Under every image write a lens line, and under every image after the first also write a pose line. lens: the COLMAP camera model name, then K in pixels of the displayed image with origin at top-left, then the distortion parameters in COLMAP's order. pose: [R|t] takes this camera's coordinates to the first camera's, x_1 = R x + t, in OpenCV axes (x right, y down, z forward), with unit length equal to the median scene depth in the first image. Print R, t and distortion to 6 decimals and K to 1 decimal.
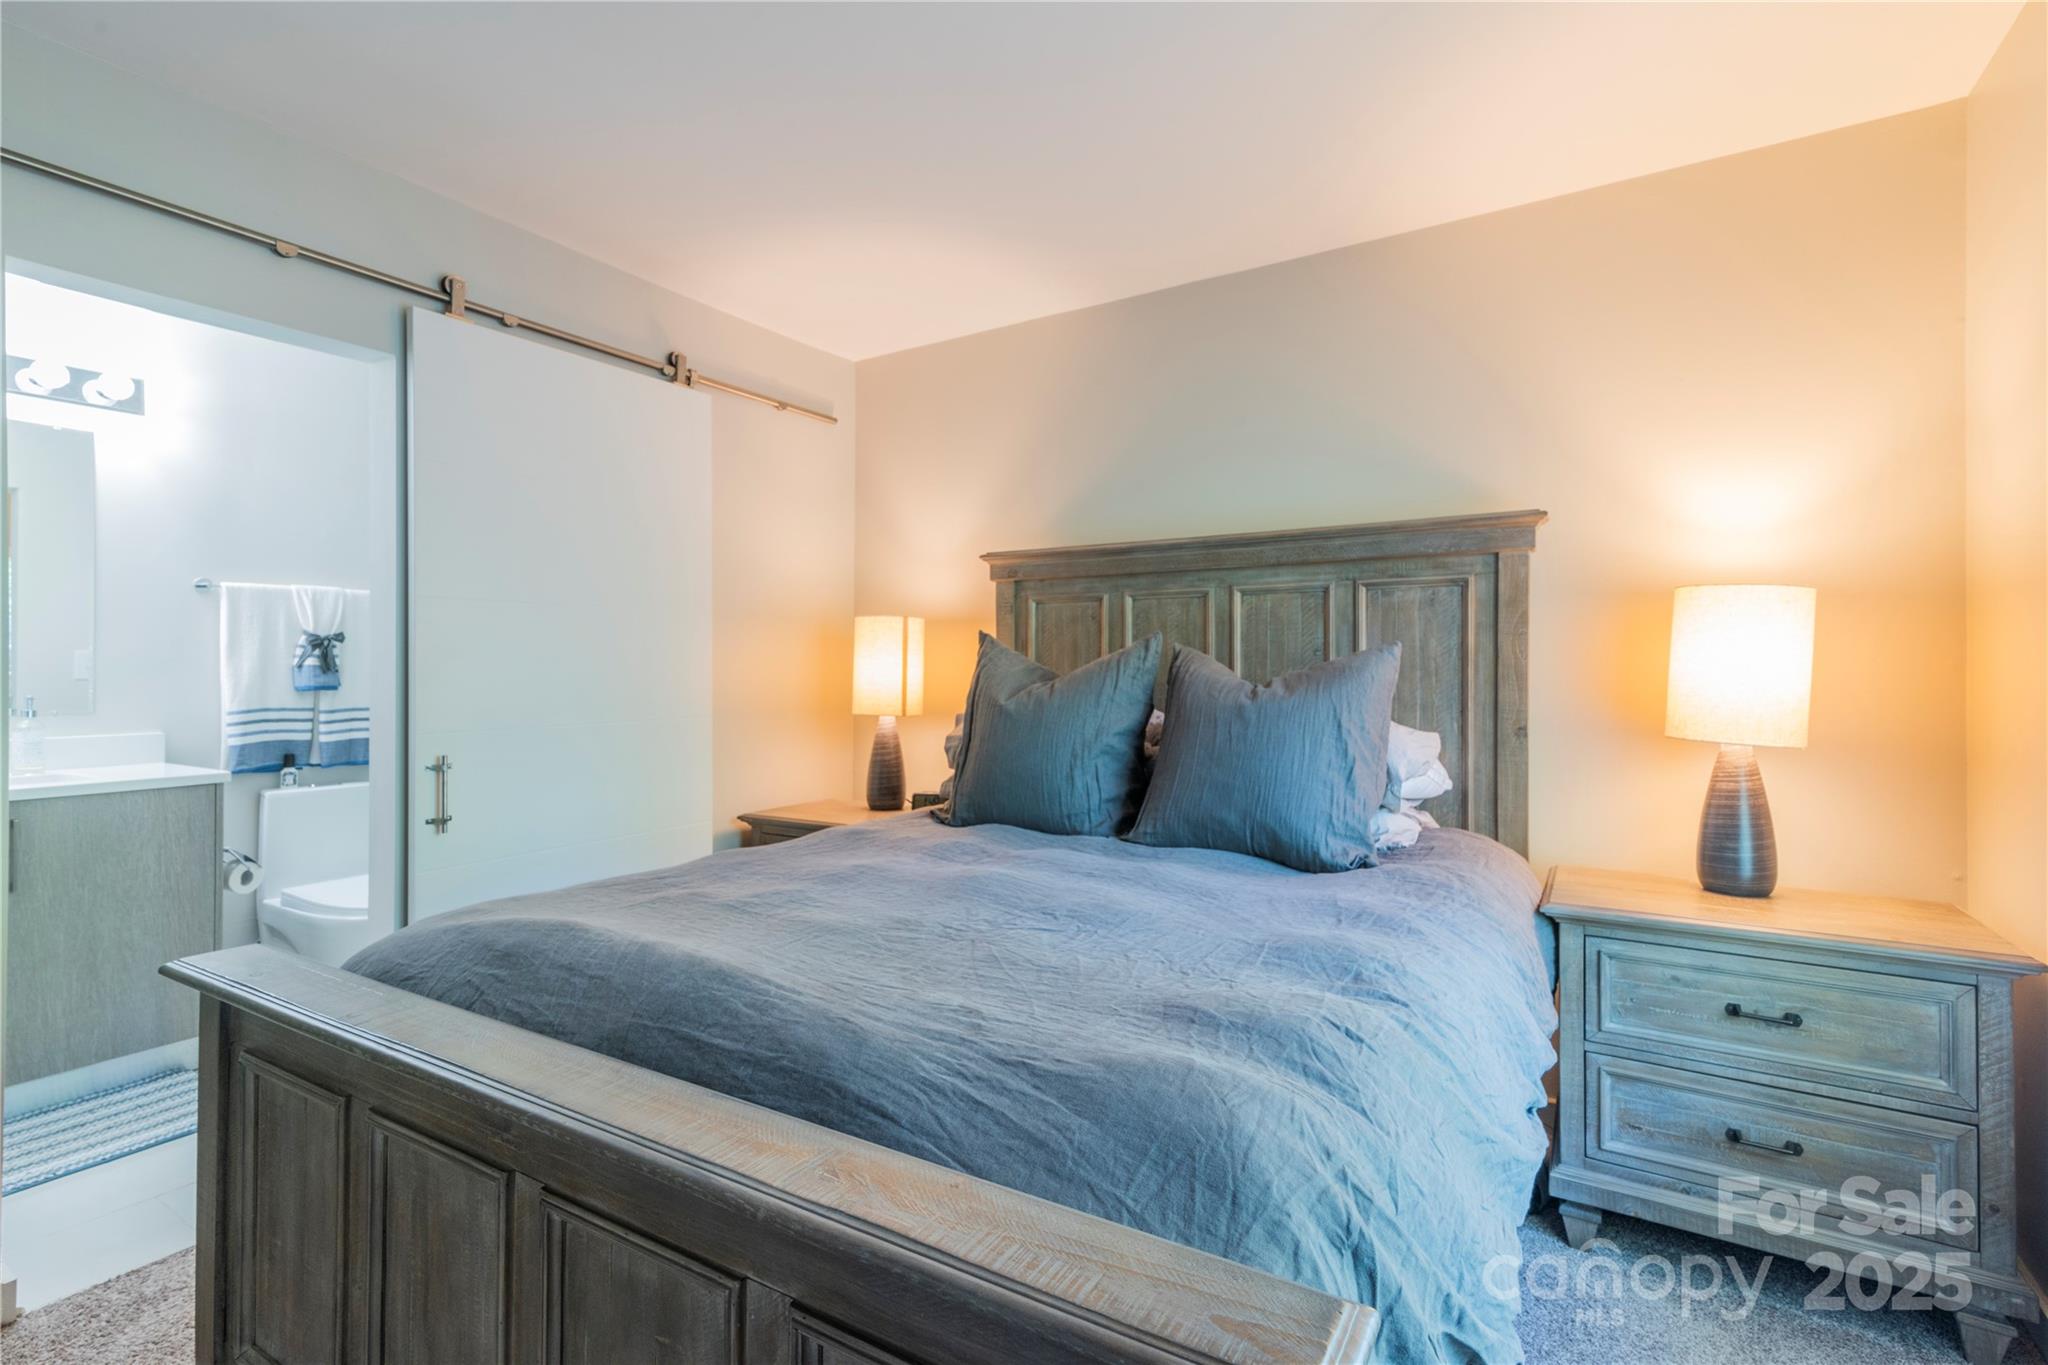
lens RADIAL K [[940.4, 0, 1024.8], [0, 940.4, 659.2], [0, 0, 1]] dist [0.012802, 0.000615]
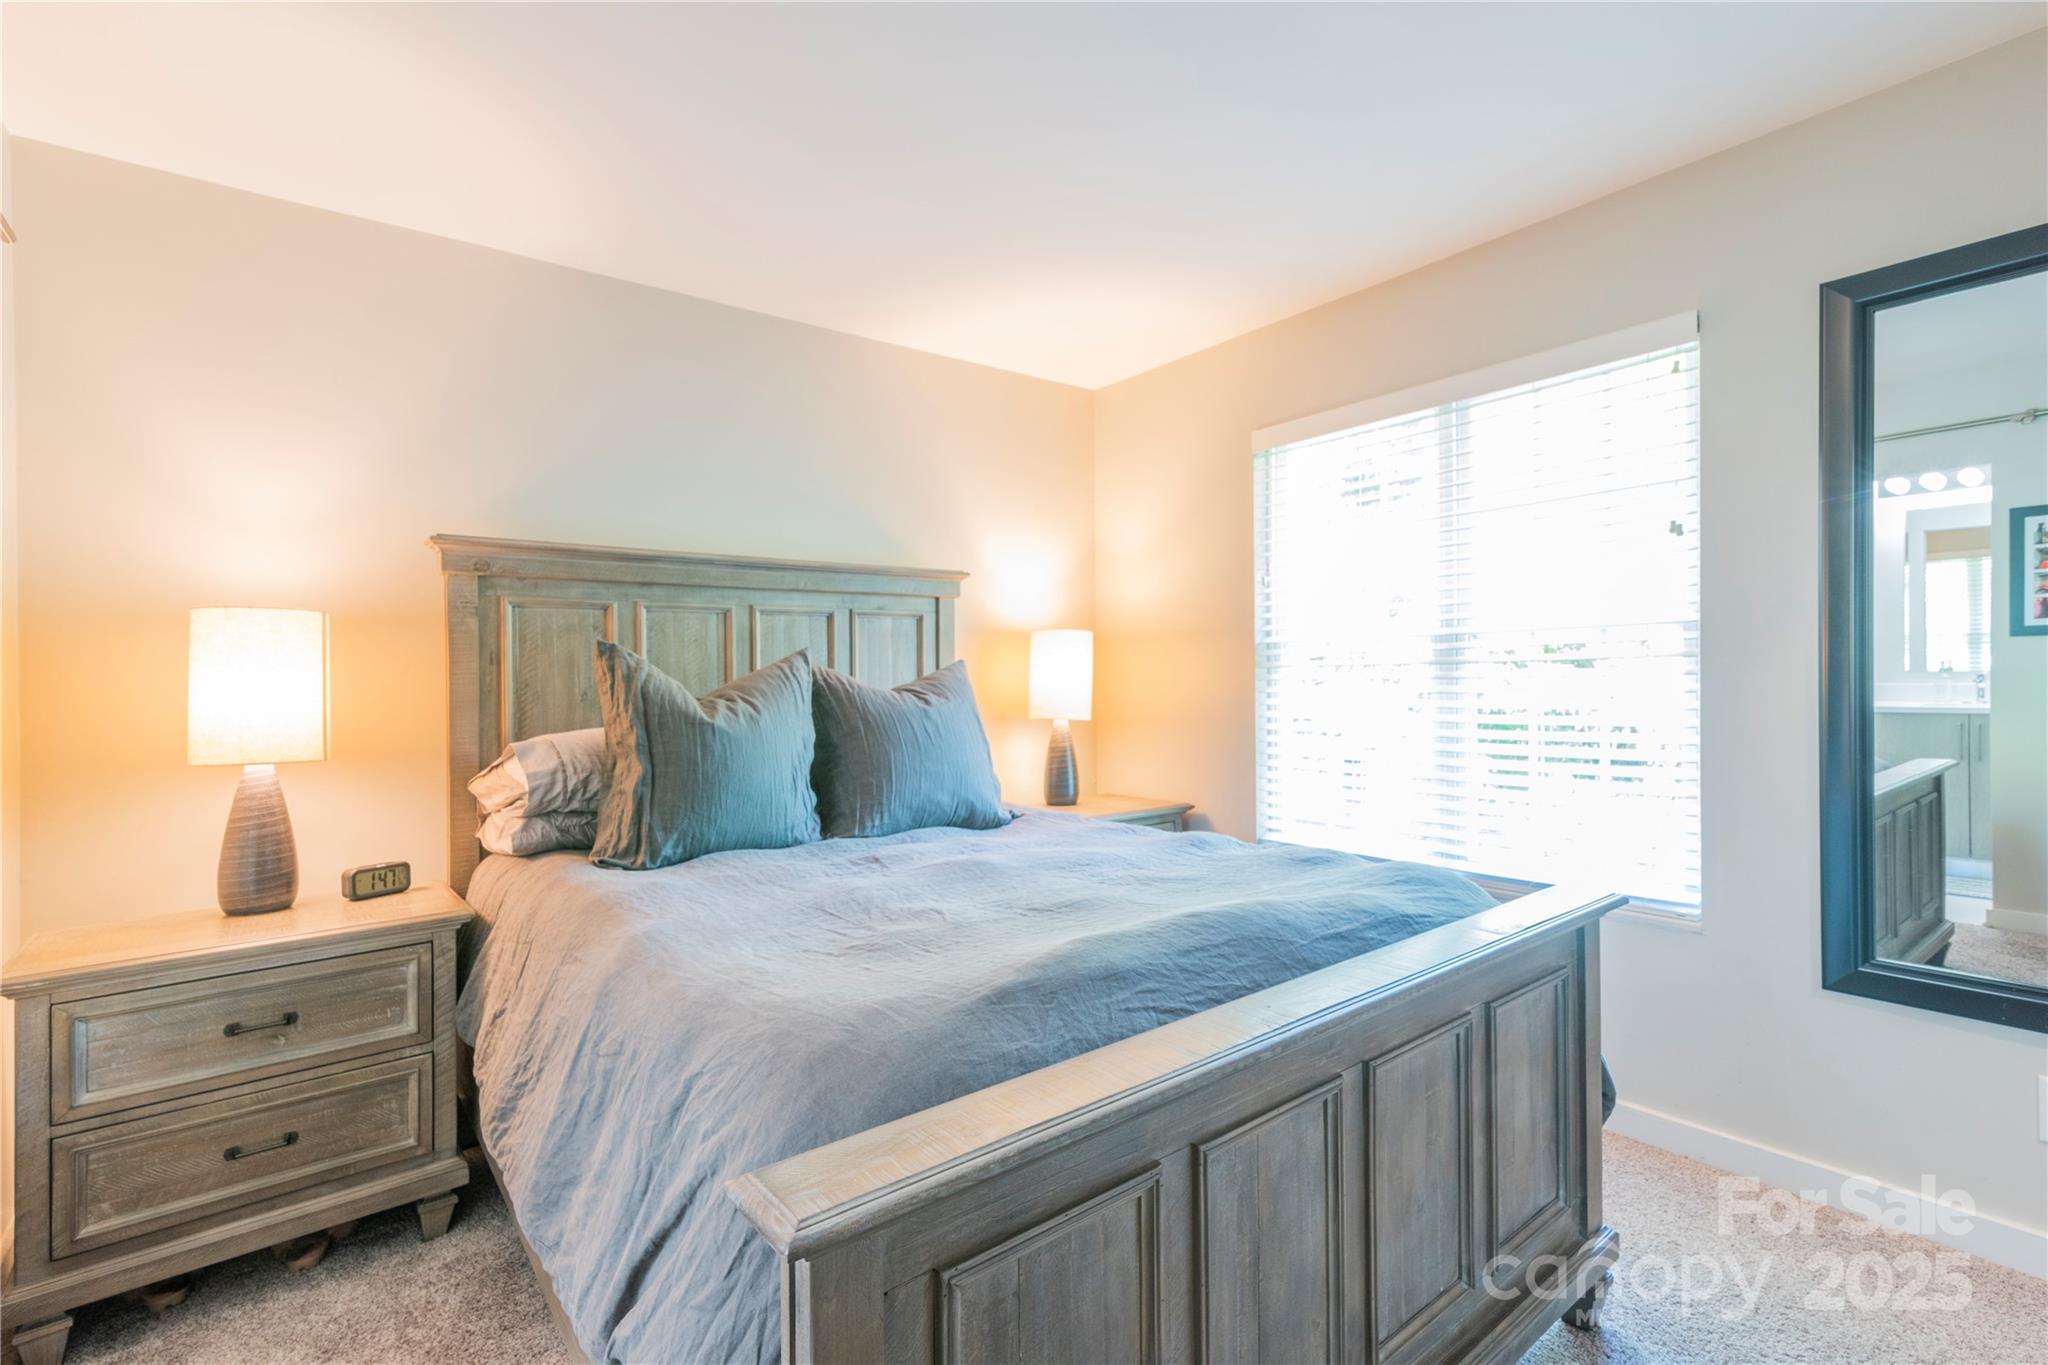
lens RADIAL K [[933.4, 0, 1016.9], [0, 933.4, 677.7], [0, 0, 1]] dist [0.010277, 0.000130]
pose [[0.359246, -0.003128, 0.933237, -0.669751], [0.008648, 0.999963, 0.000023, 0.006819], [-0.933203, 0.008062, 0.359260, 0.347245]]
